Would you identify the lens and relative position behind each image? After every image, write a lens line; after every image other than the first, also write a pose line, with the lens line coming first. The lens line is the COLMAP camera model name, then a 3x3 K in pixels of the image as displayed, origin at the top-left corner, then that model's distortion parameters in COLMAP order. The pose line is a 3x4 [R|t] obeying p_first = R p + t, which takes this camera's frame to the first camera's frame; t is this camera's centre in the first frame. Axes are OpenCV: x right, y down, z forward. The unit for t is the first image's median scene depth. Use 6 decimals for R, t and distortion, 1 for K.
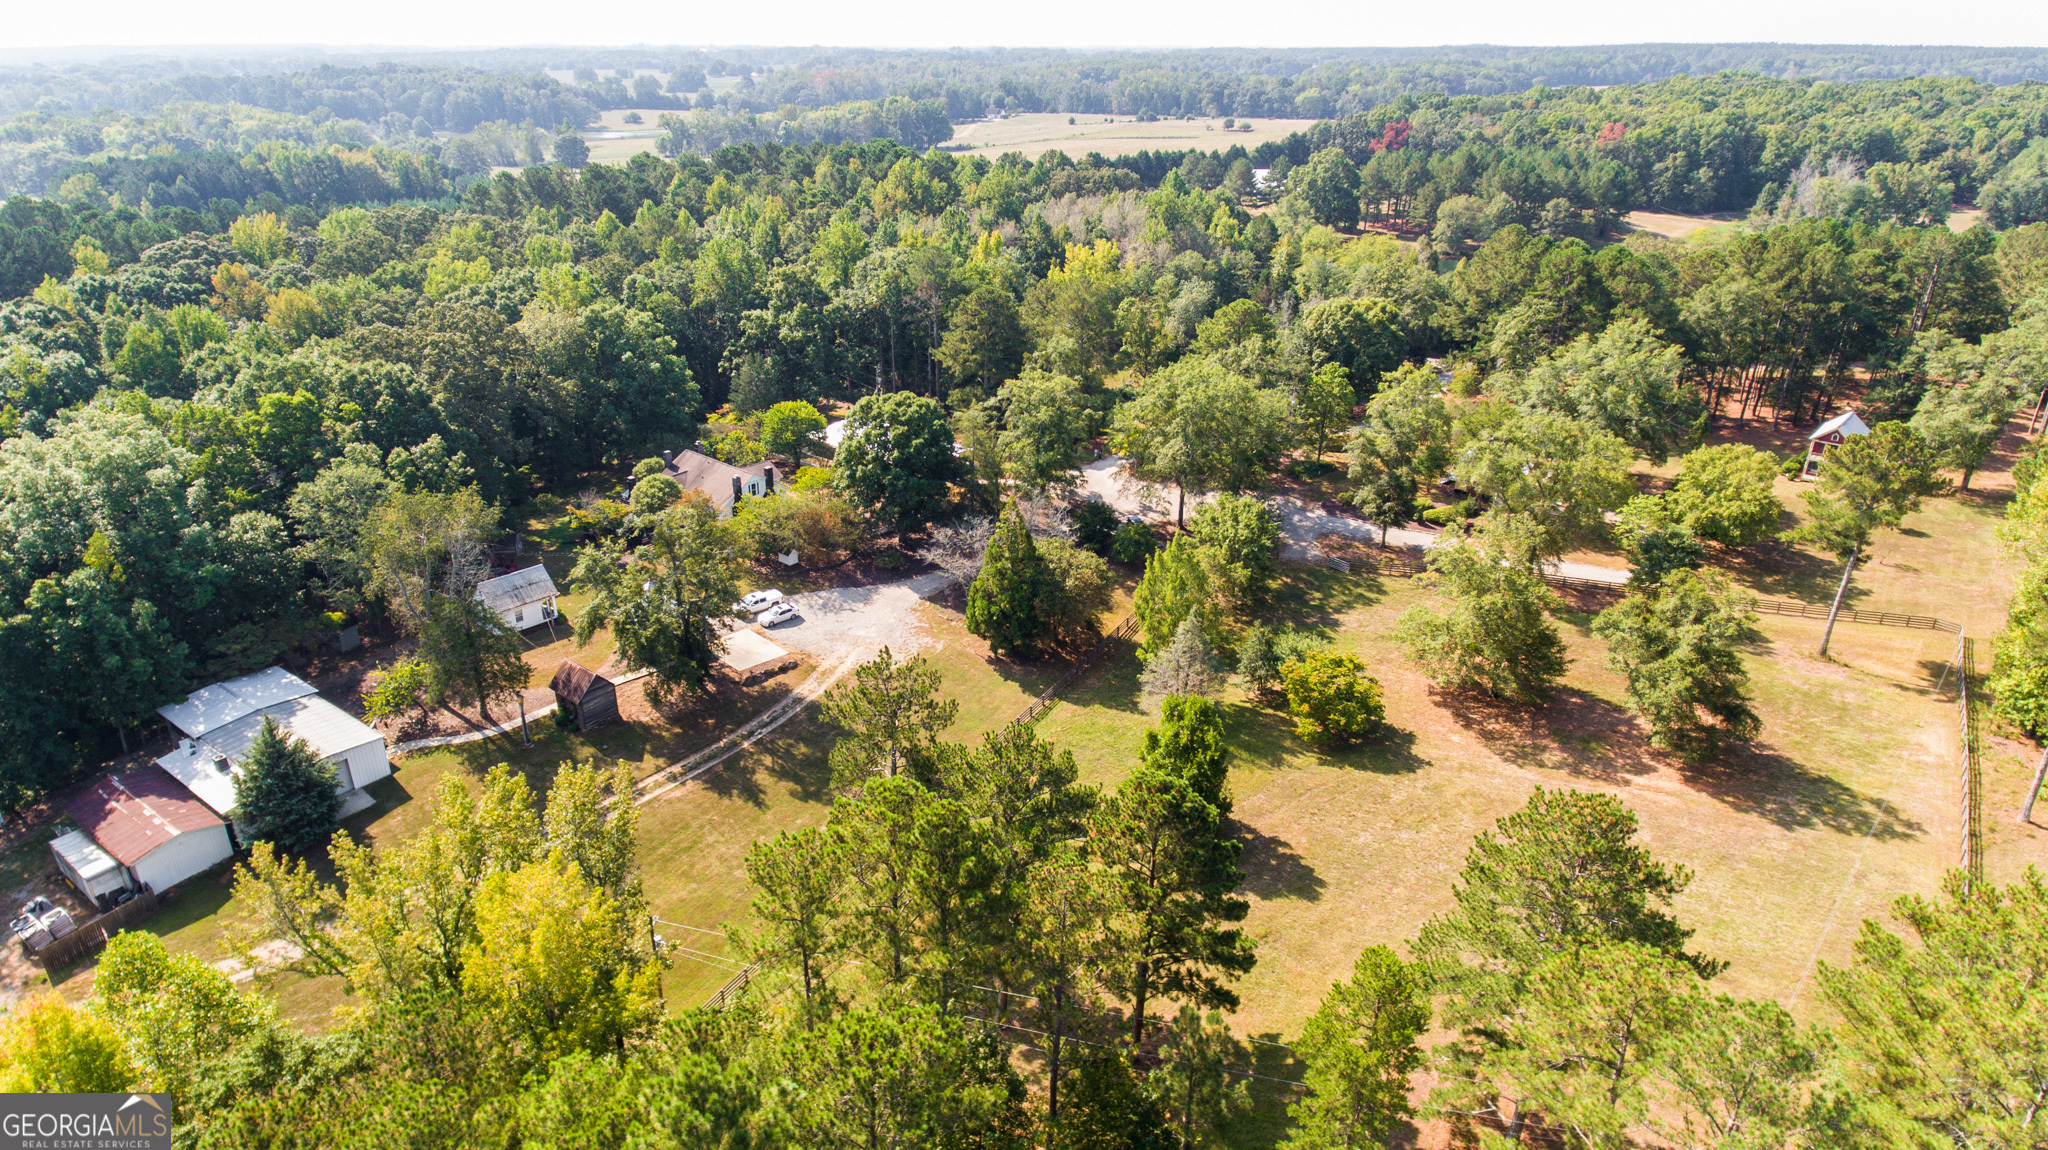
lens RADIAL K [[1182.3, 0, 1024.0], [0, 1182.3, 575.0], [0, 0, 1]] dist [0.000613, -0.000704]
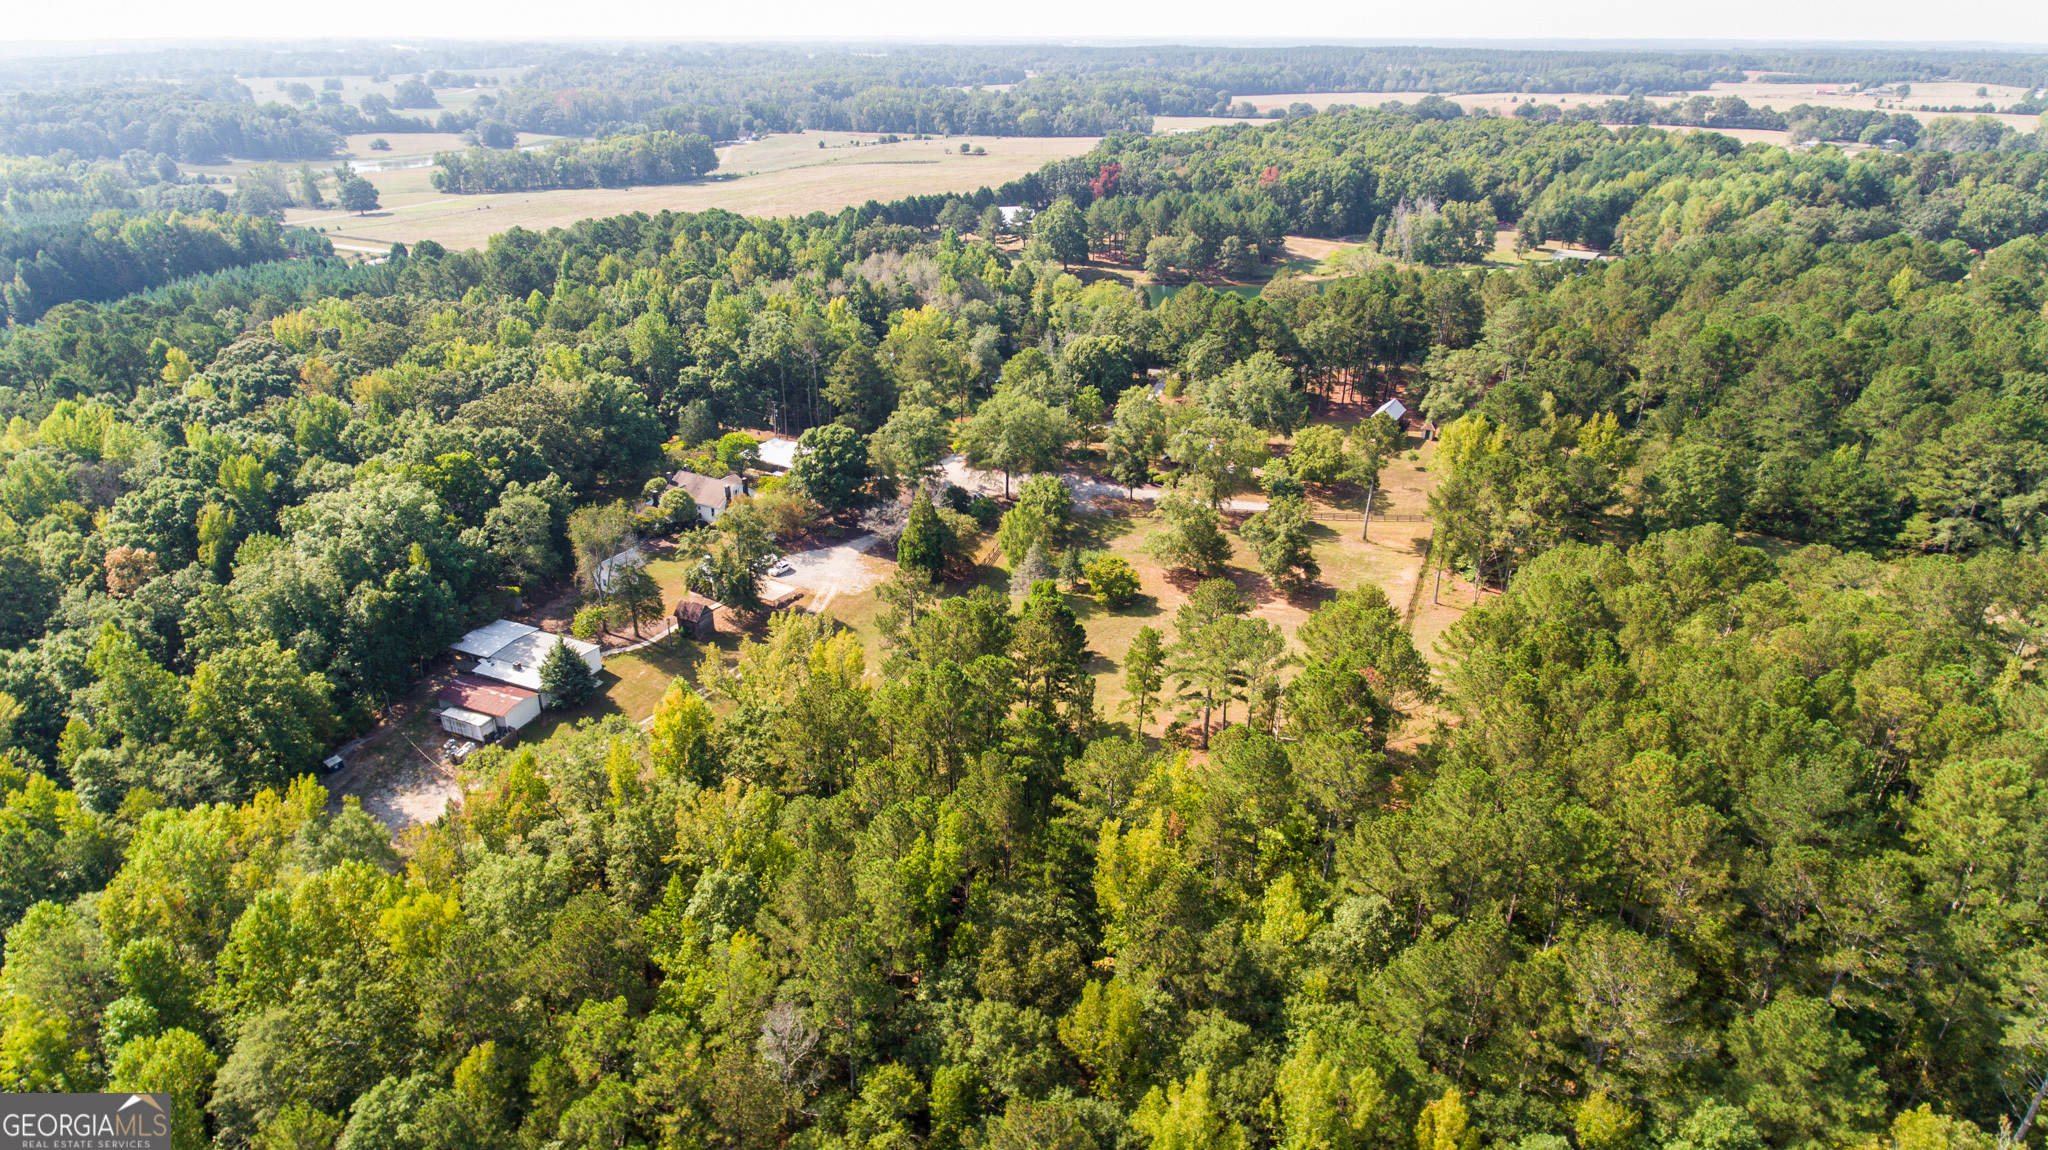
lens RADIAL K [[1182.3, 0, 1024.0], [0, 1182.3, 575.0], [0, 0, 1]] dist [0.000613, -0.000704]
pose [[0.974838, -0.087720, 0.204928, -0.167702], [0.085246, 0.996141, 0.020890, 0.029245], [-0.205969, -0.002895, 0.978554, -0.517177]]
